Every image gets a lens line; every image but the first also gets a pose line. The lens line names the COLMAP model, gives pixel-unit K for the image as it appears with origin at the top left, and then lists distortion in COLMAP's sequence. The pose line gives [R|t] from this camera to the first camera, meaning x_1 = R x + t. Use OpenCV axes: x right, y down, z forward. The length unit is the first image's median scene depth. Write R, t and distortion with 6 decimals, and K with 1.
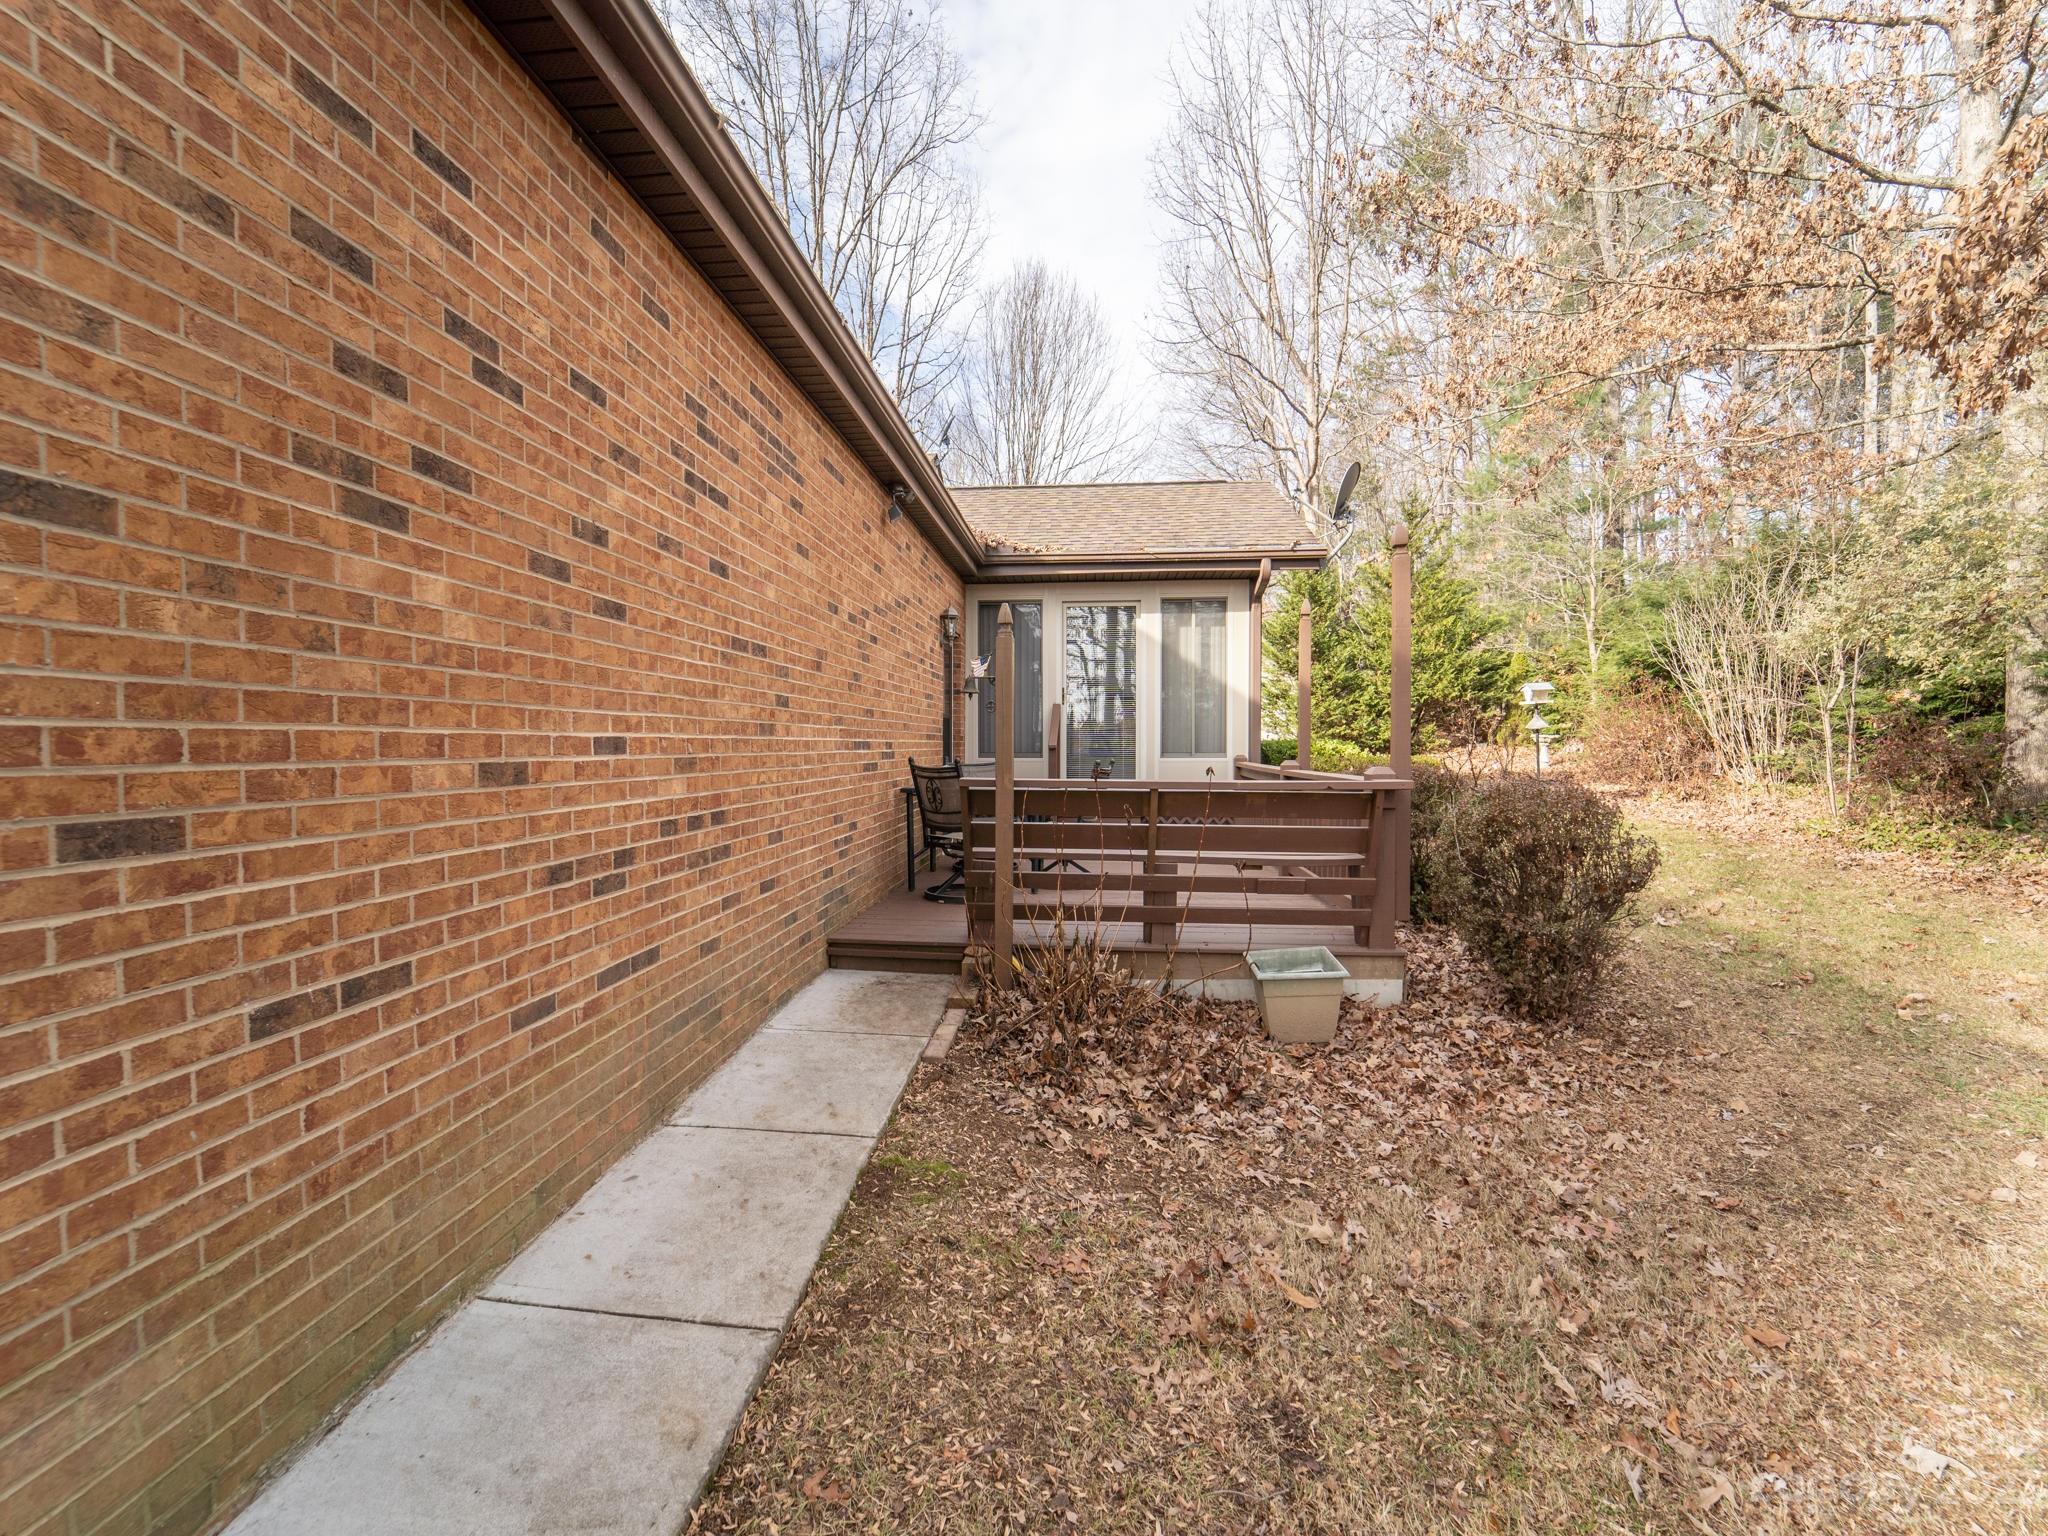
lens RADIAL K [[835.0, 0, 1025.7], [0, 835.0, 779.2], [0, 0, 1]] dist [-0.017871, 0.000211]
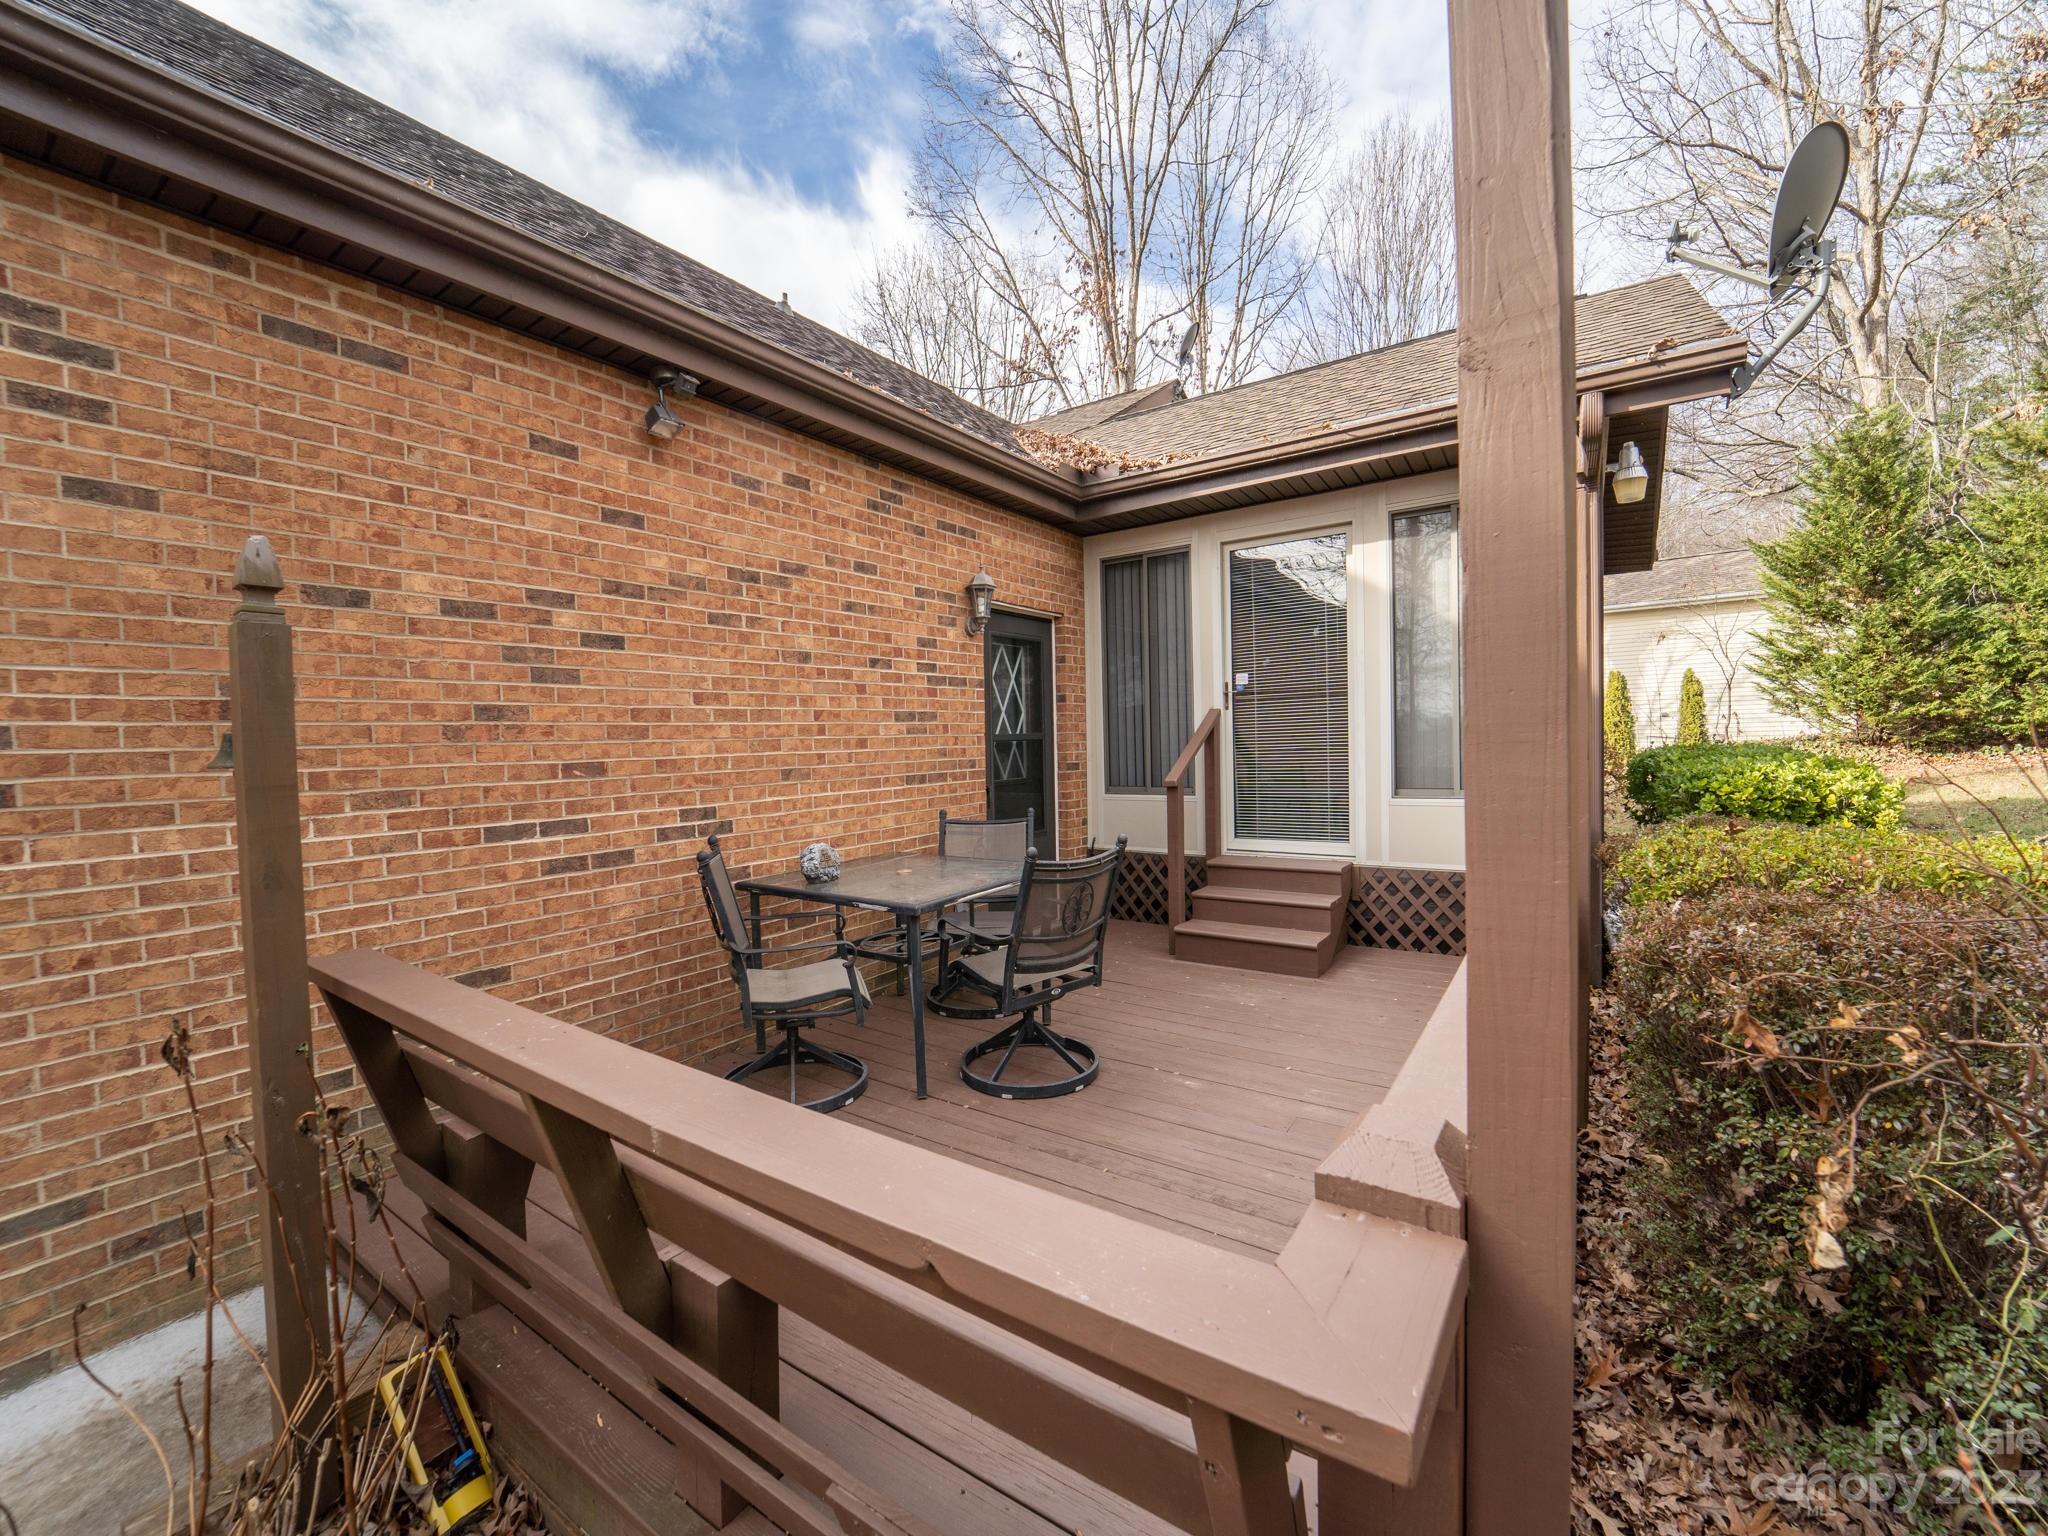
lens RADIAL K [[825.7, 0, 1018.9], [0, 825.7, 782.2], [0, 0, 1]] dist [-0.019395, 0.000125]
pose [[0.869843, -0.002334, -0.493323, 0.582619], [0.009923, 0.999869, 0.012766, -0.122407], [0.493228, -0.016000, 0.869753, 1.065292]]
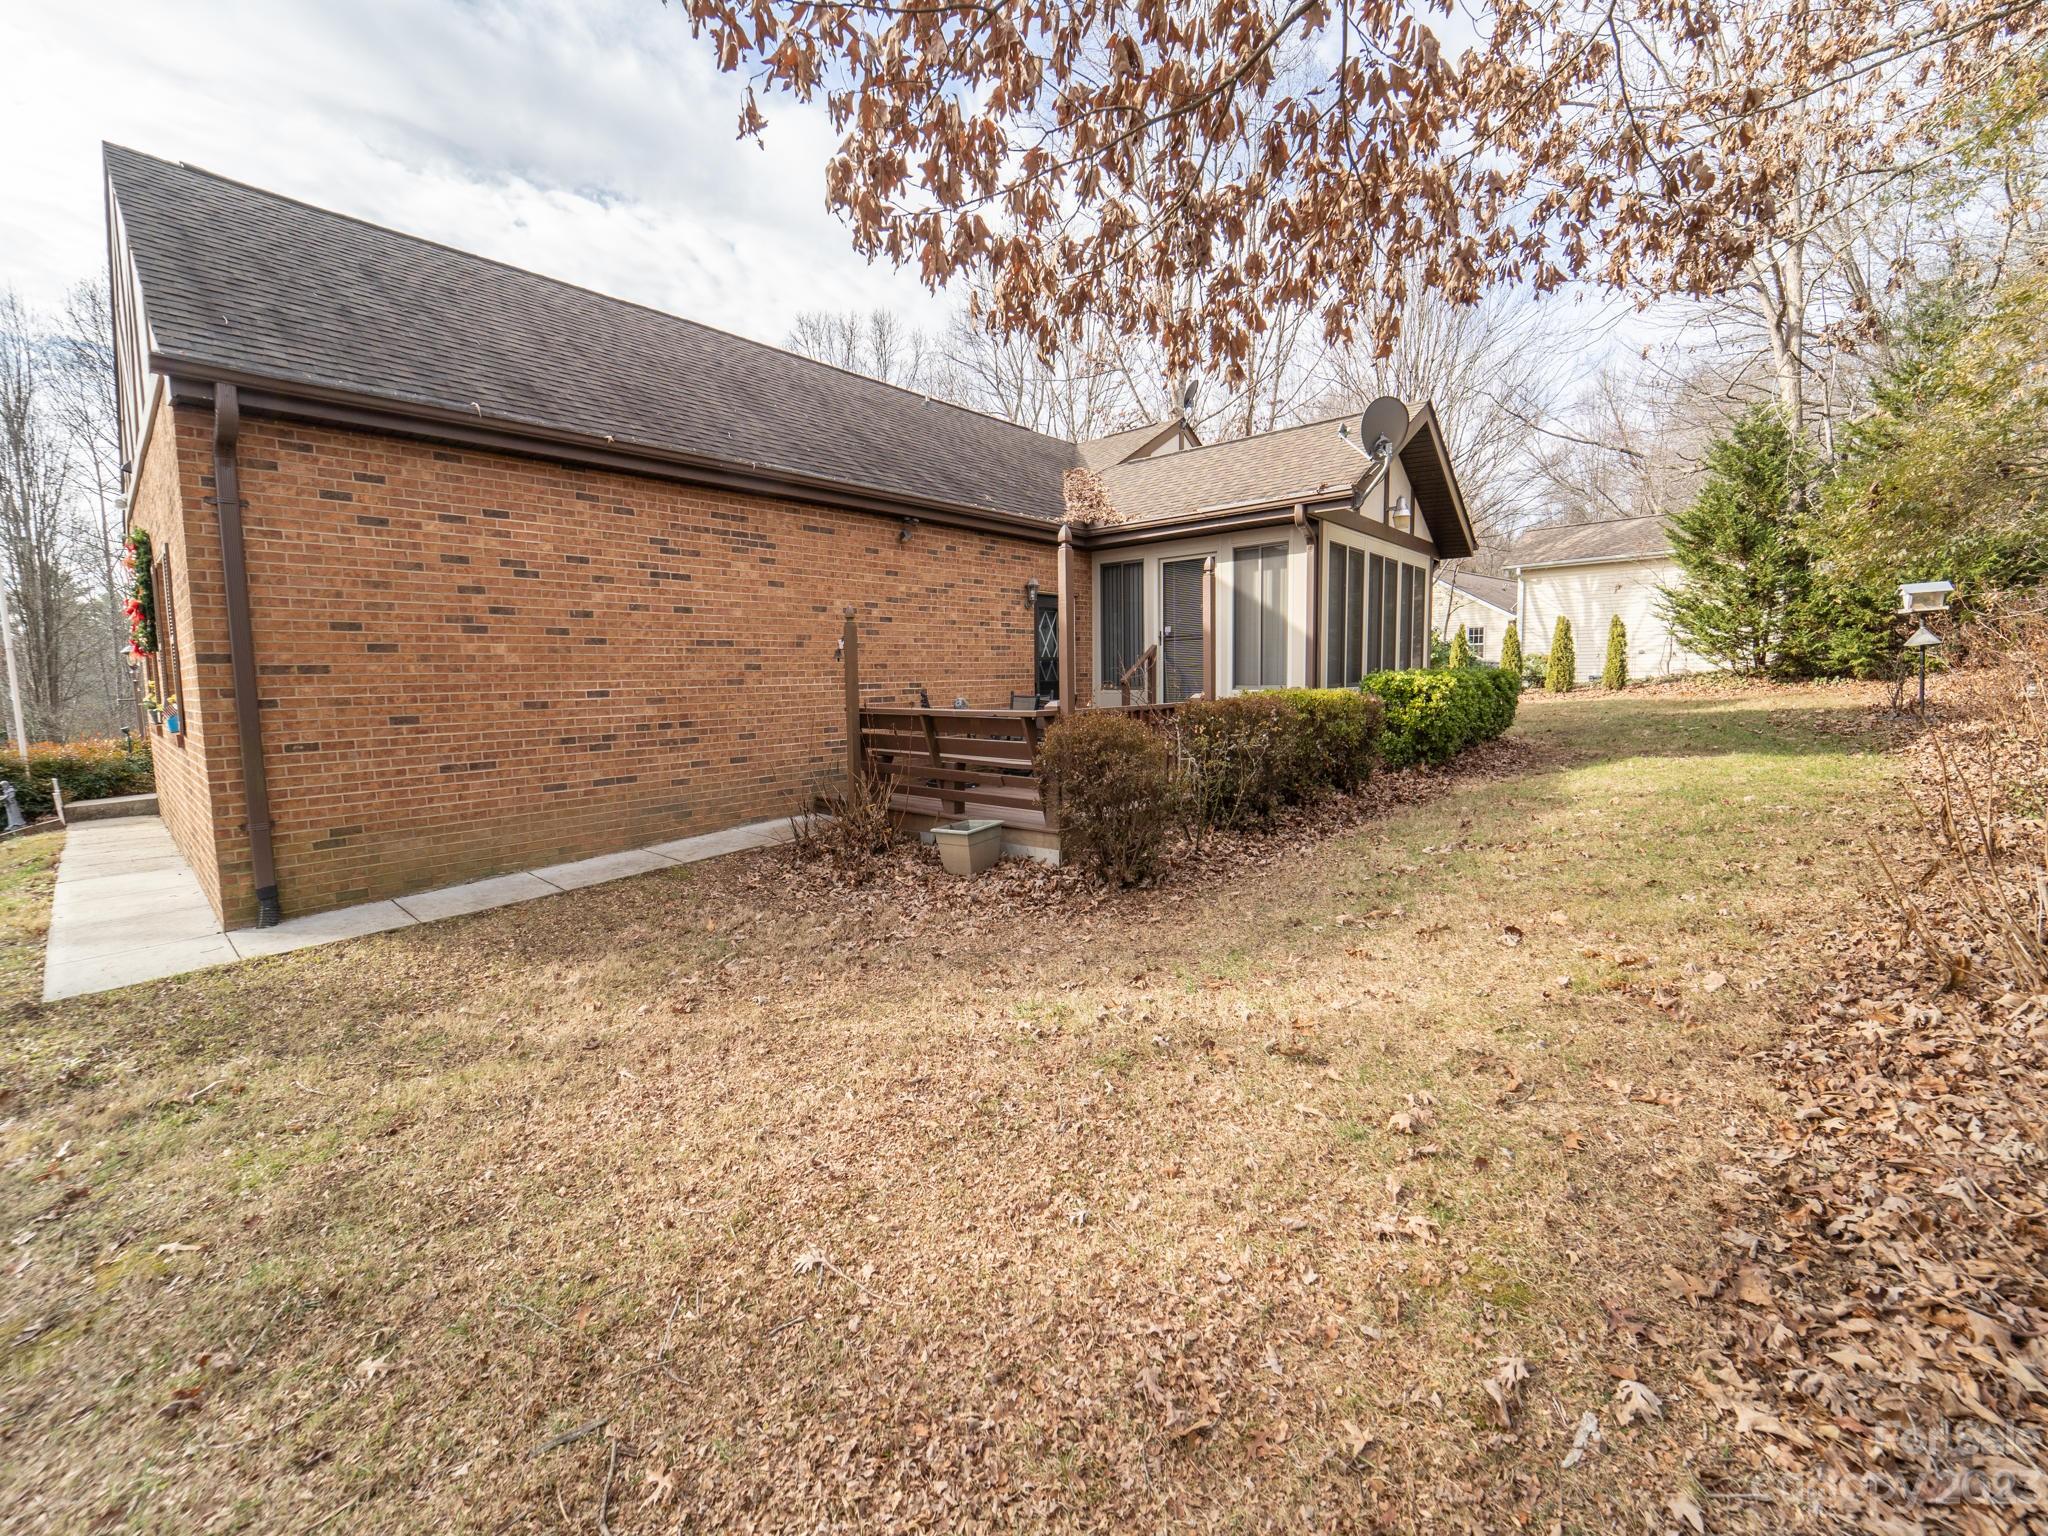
lens RADIAL K [[827.9, 0, 1024.0], [0, 827.9, 768.0], [0, 0, 1]] dist [-0.020806, 0.000108]
pose [[0.812041, 0.045799, -0.581801, 1.607211], [-0.002793, 0.997209, 0.074602, -0.004180], [0.583594, -0.058955, 0.809903, -0.247584]]
